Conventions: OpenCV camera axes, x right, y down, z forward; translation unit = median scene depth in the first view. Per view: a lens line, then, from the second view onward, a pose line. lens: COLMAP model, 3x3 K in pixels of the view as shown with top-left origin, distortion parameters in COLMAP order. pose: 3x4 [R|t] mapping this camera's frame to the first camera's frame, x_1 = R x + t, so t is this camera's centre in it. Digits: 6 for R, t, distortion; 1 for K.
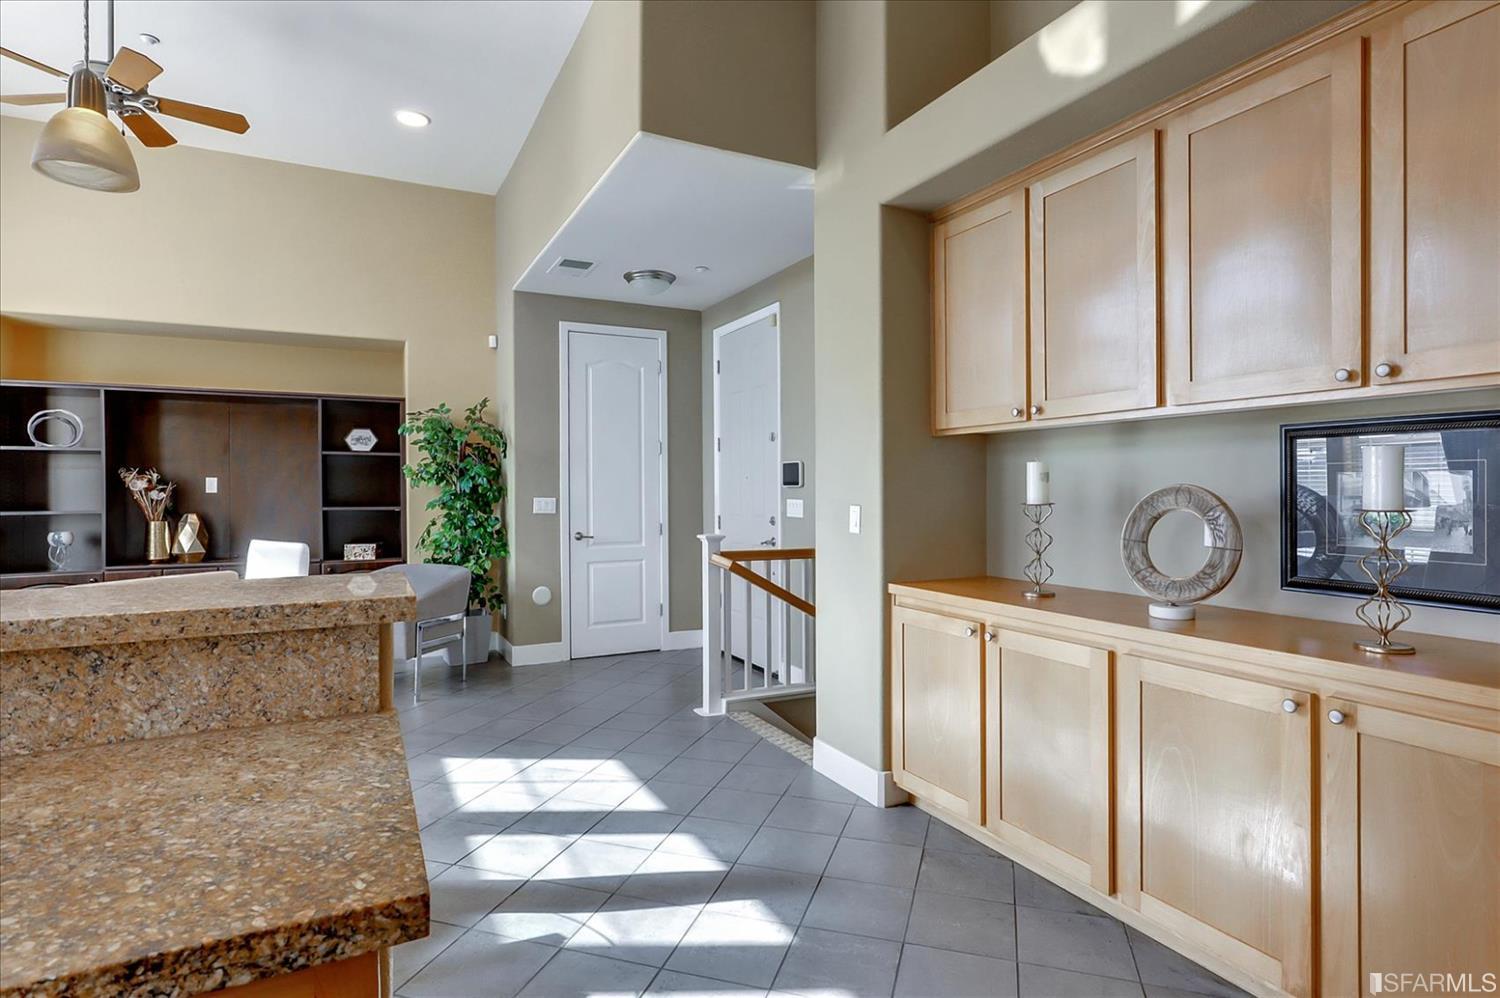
lens RADIAL K [[777.7, 0, 753.8], [0, 777.7, 482.8], [0, 0, 1]] dist [-0.001420, 0.000416]
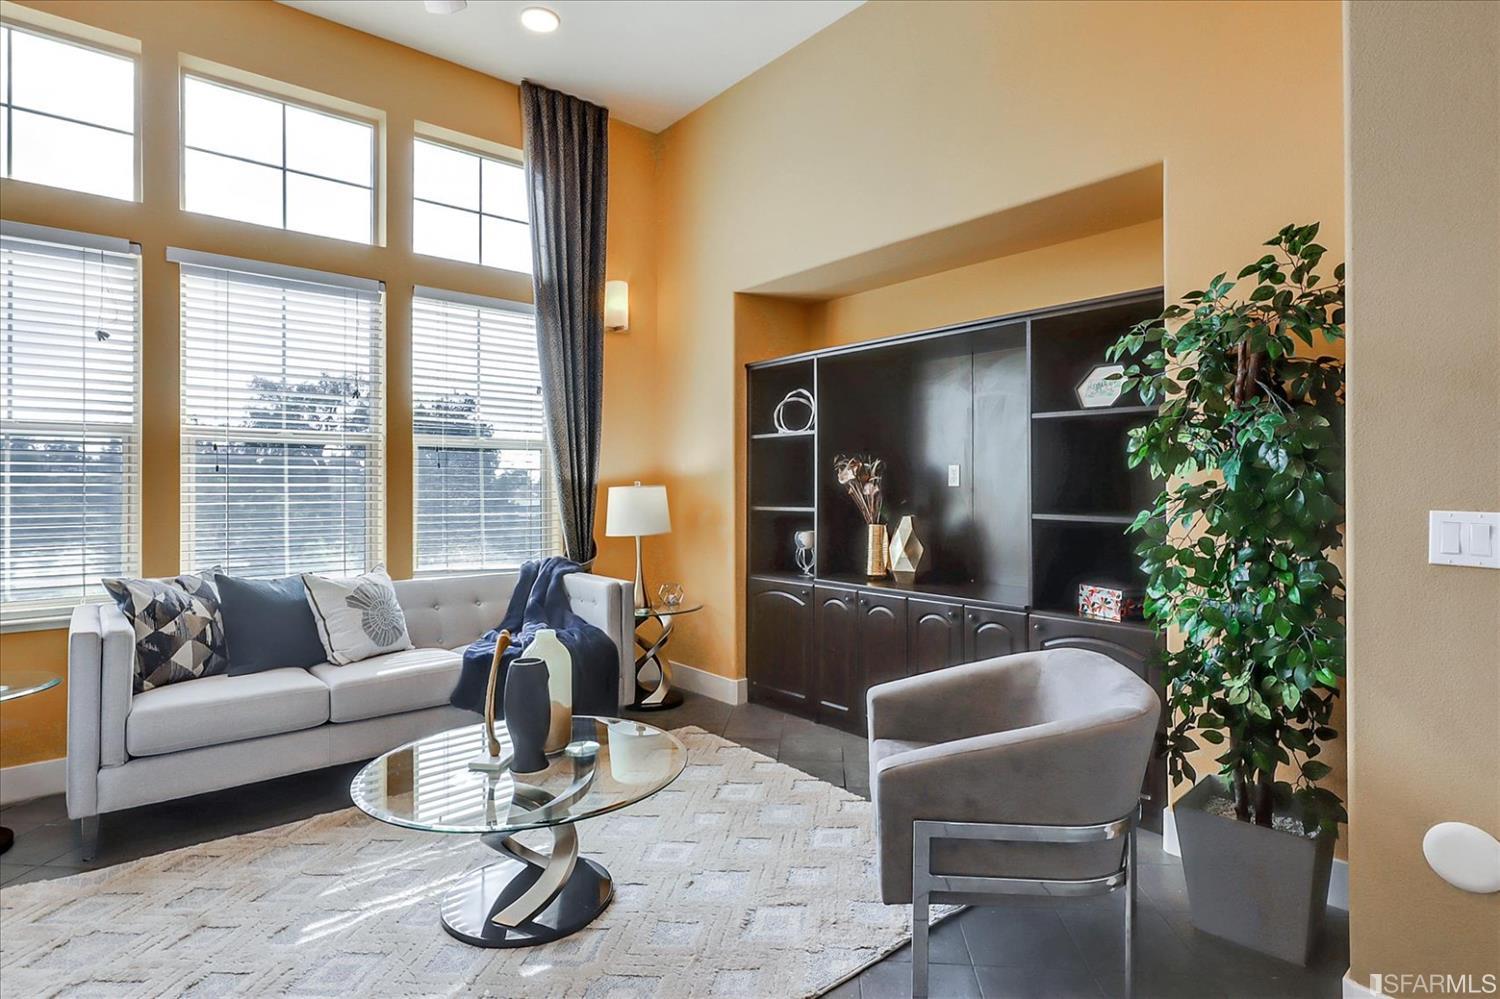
lens RADIAL K [[777.7, 0, 753.8], [0, 777.7, 483.3], [0, 0, 1]] dist [-0.001420, 0.000416]
pose [[0.229331, 0.002229, -0.973346, -0.056960], [0.008260, 0.999957, 0.004236, 0.005661], [0.973314, -0.009011, 0.229302, 0.686583]]
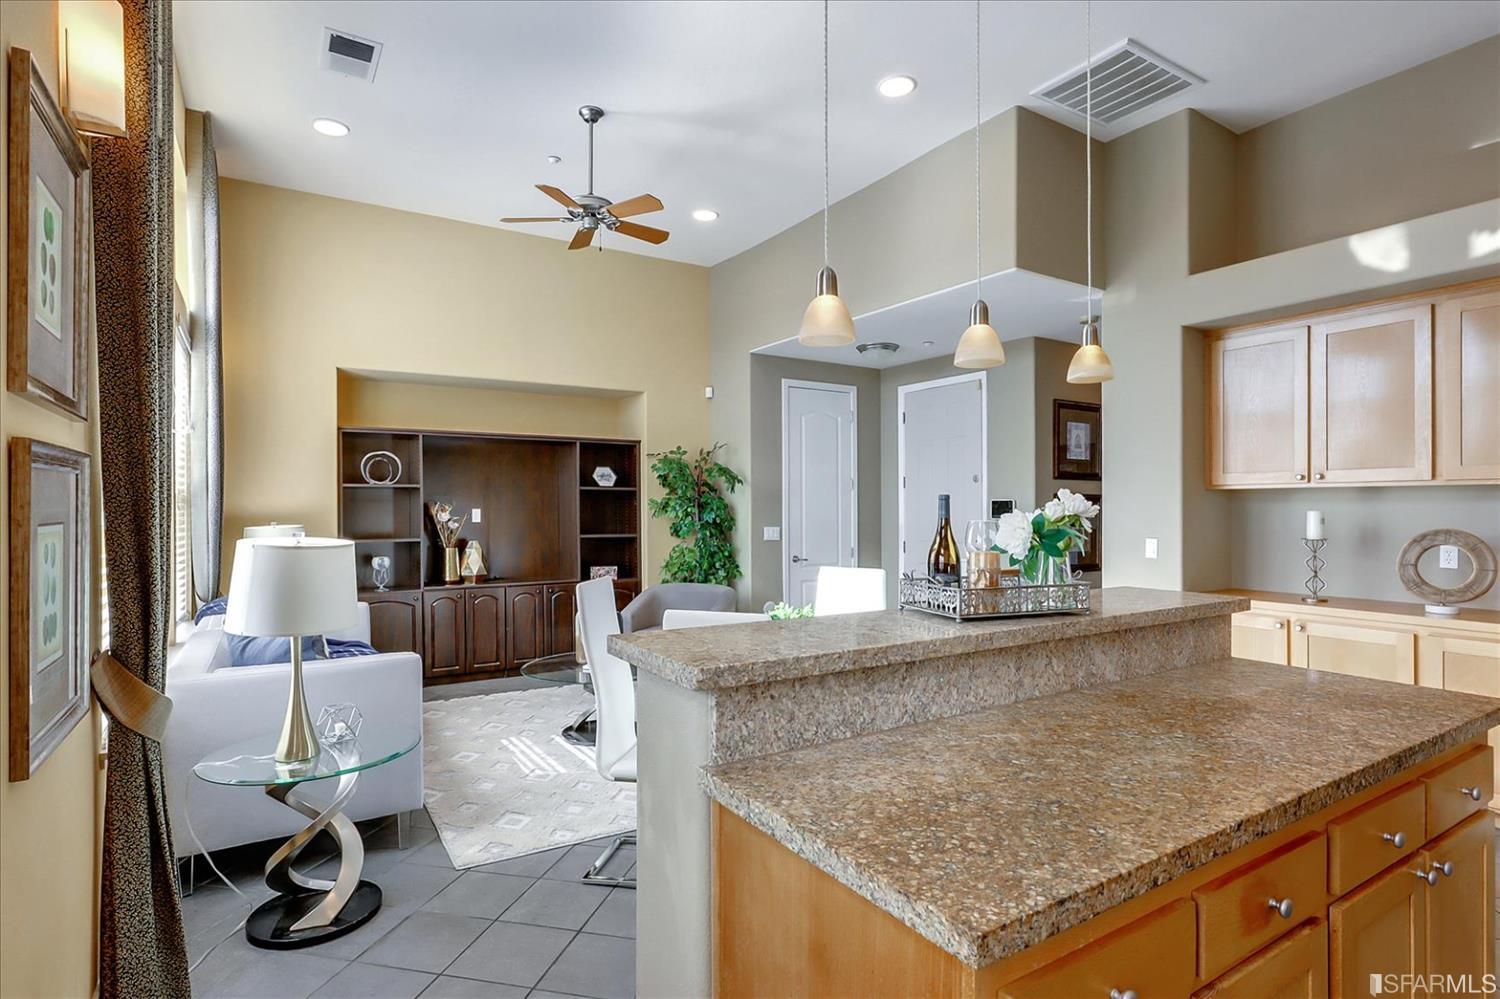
lens RADIAL K [[775.7, 0, 750.0], [0, 775.7, 499.5], [0, 0, 1]] dist [-0.001093, 0.001033]
pose [[0.995002, 0.003860, 0.099784, -0.424768], [-0.003686, 0.999991, -0.001928, -0.020463], [-0.099790, 0.001551, 0.995007, -0.181476]]
